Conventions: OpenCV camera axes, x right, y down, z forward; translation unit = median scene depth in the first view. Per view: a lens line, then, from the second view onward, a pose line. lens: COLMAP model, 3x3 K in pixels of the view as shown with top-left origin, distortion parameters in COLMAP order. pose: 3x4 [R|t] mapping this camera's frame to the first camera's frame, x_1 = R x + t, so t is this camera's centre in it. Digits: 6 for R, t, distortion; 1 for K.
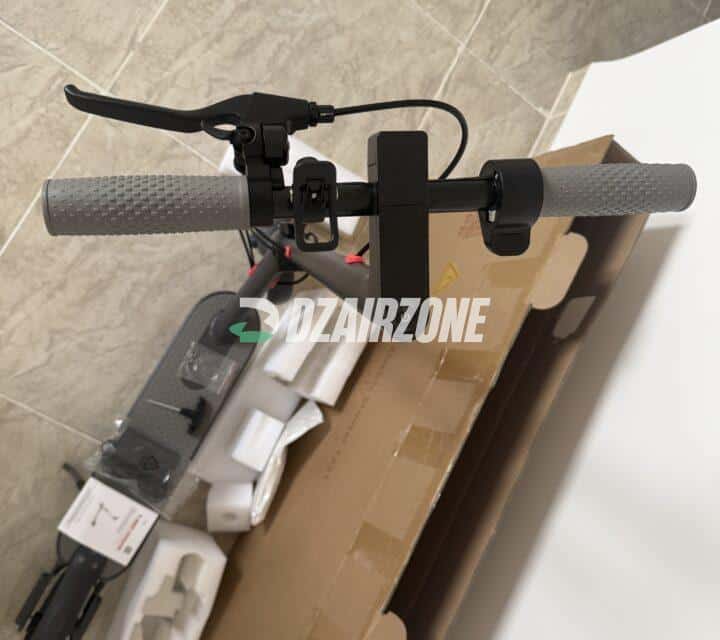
lens RADIAL K [[686.8, 0, 335.1], [0, 686.8, 318.9], [0, 0, 1]] dist [-0.003117, -0.021785]
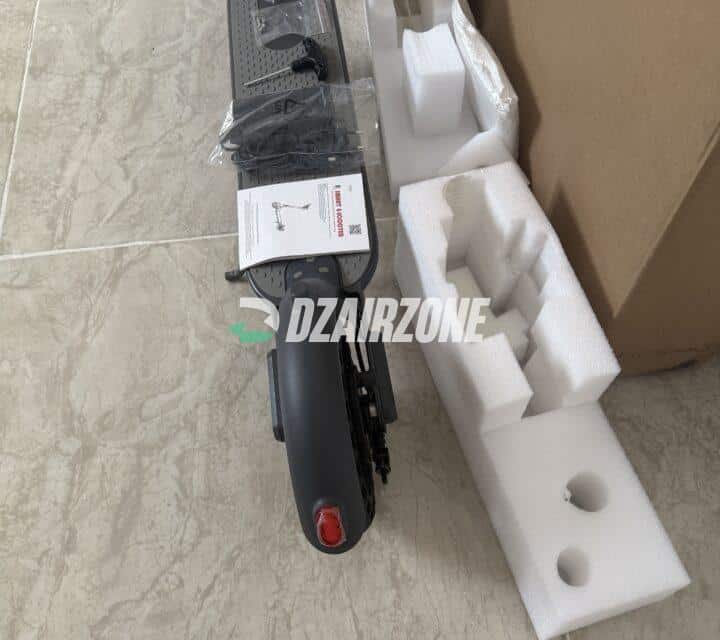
lens RADIAL K [[688.9, 0, 374.8], [0, 688.9, 317.6], [0, 0, 1]] dist [0.017653, -0.065407]
pose [[0.720766, -0.690060, -0.065676, -0.300806], [0.614603, 0.680005, -0.399820, 0.630082], [0.320560, 0.247812, 0.914238, 0.482943]]
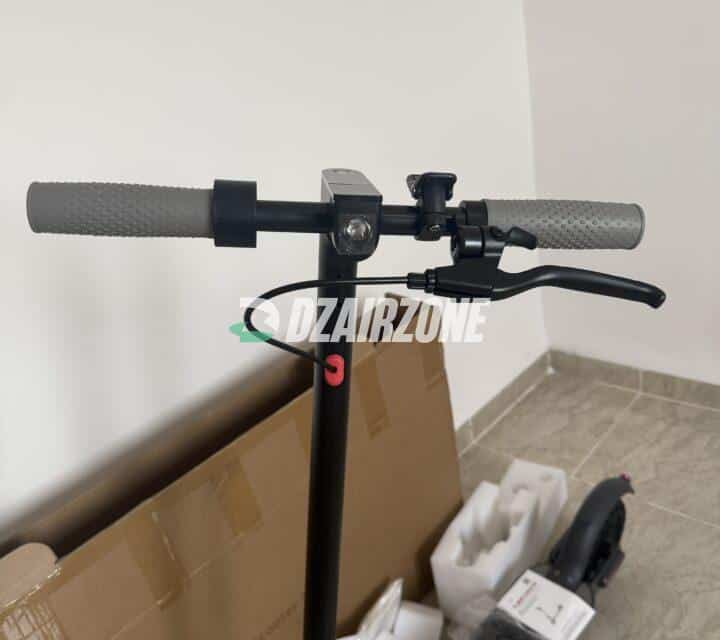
lens RADIAL K [[688.9, 0, 374.8], [0, 688.9, 317.6], [0, 0, 1]] dist [0.017653, -0.065407]
pose [[-0.953219, -0.298950, 0.044747, -0.009812], [0.183400, -0.454294, 0.871769, -0.431743], [-0.240287, 0.839194, 0.487869, 0.208704]]
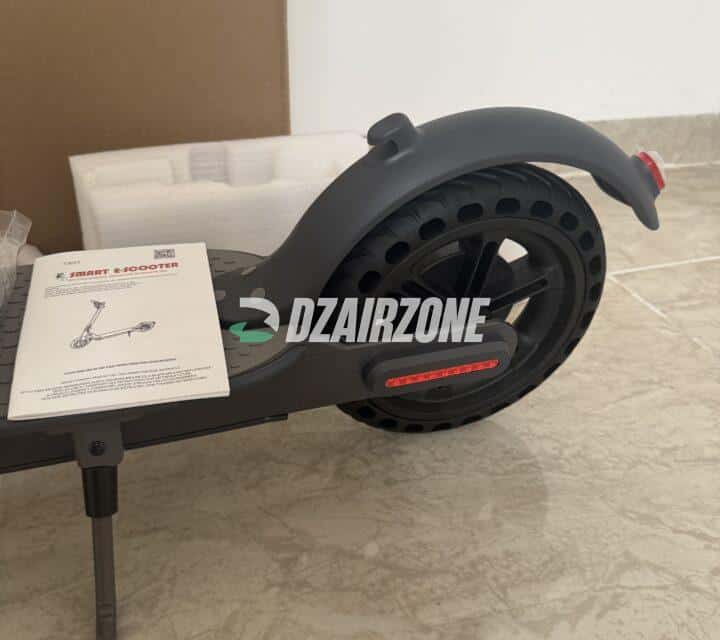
lens RADIAL K [[688.9, 0, 374.8], [0, 688.9, 317.6], [0, 0, 1]] dist [0.017653, -0.065407]
pose [[-0.679286, -0.675799, 0.286122, -0.495912], [0.654998, -0.382463, 0.651690, 0.163333], [-0.330981, 0.630093, 0.702448, 0.730395]]
